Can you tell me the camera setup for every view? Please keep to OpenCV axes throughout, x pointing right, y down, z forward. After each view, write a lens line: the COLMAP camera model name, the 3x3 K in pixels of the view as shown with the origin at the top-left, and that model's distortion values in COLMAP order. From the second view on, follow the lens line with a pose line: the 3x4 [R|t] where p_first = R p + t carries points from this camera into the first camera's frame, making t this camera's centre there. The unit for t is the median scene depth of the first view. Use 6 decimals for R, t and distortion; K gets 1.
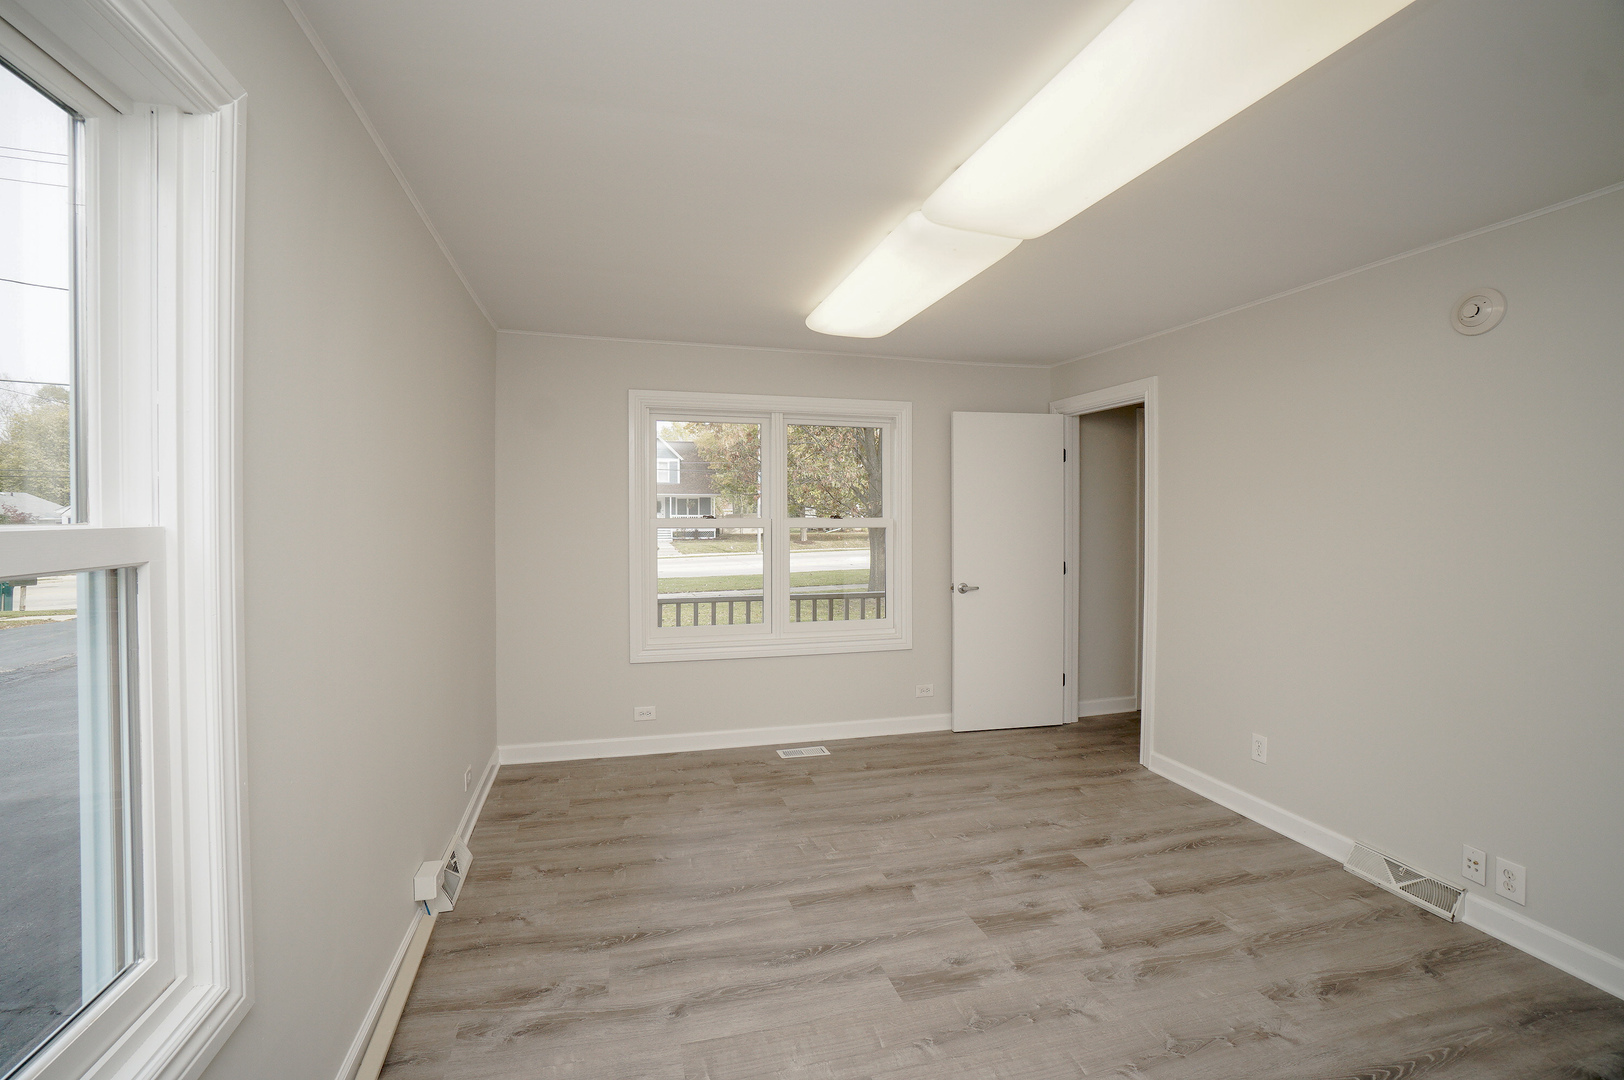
lens RADIAL K [[710.0, 0, 808.8], [0, 710.0, 523.5], [0, 0, 1]] dist [-0.070406, 0.024468]
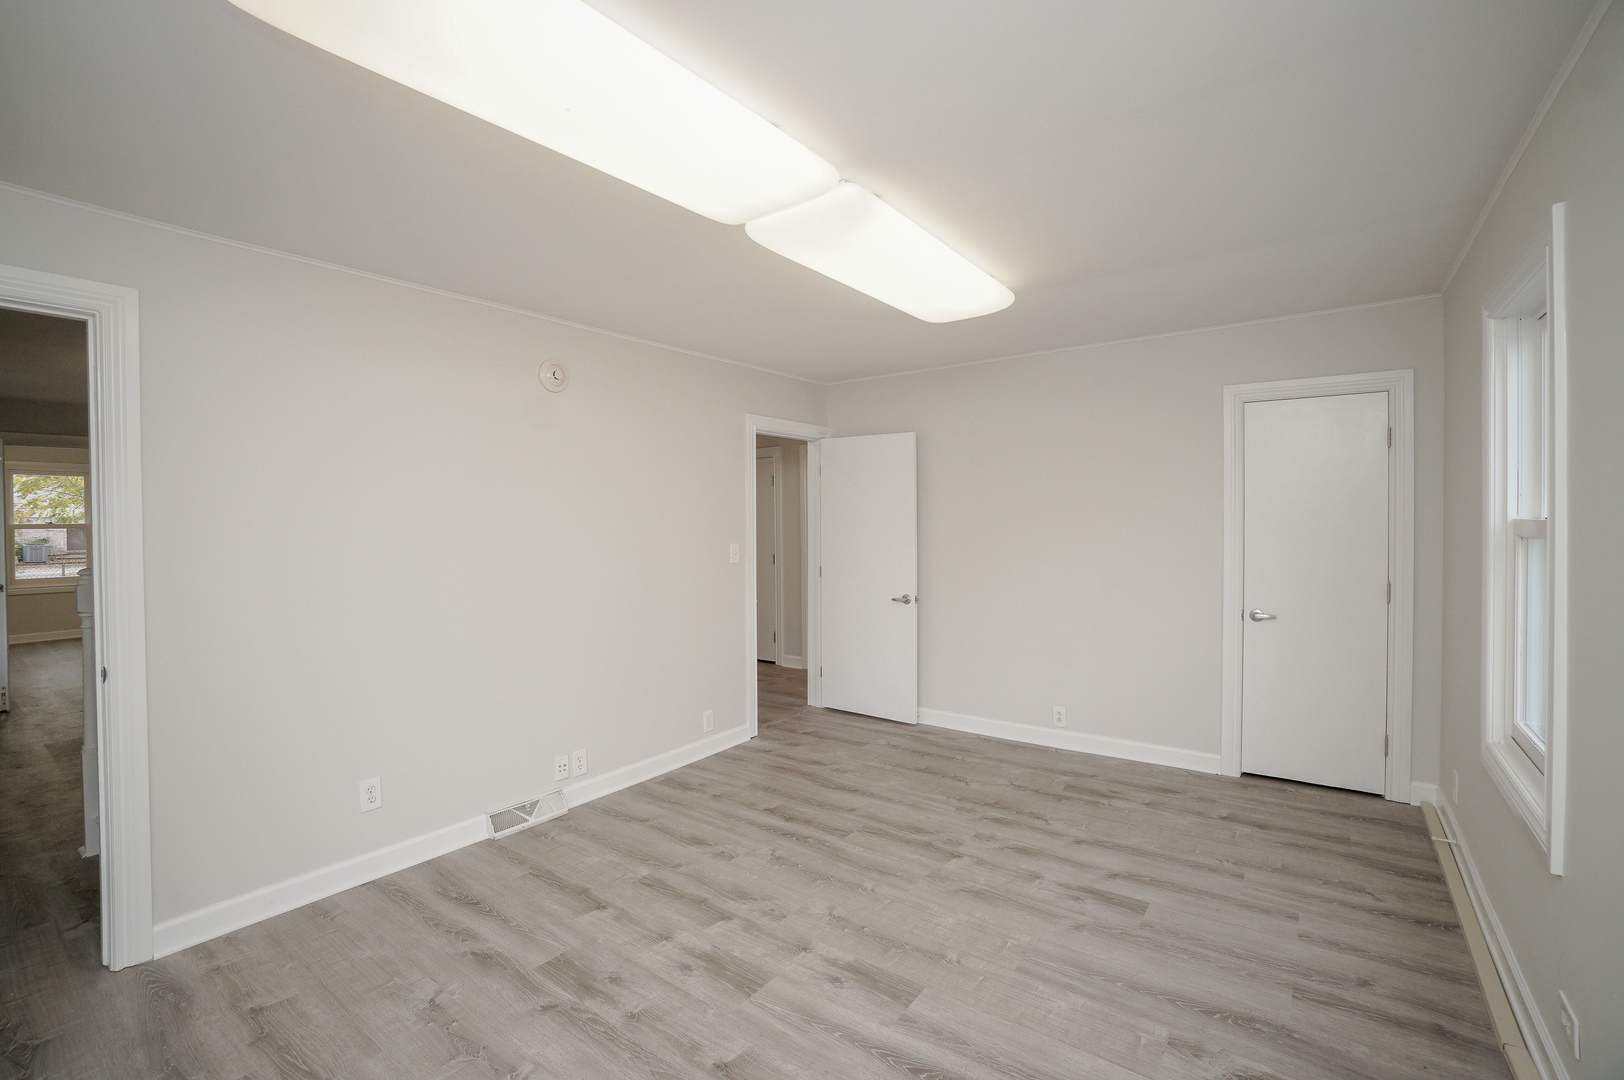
lens RADIAL K [[710.0, 0, 808.8], [0, 710.0, 523.5], [0, 0, 1]] dist [-0.070406, 0.024468]
pose [[-0.613696, -0.001424, 0.789541, -0.461286], [0.018205, 0.999707, 0.015953, -0.017645], [-0.789333, 0.024164, -0.613490, 1.414672]]
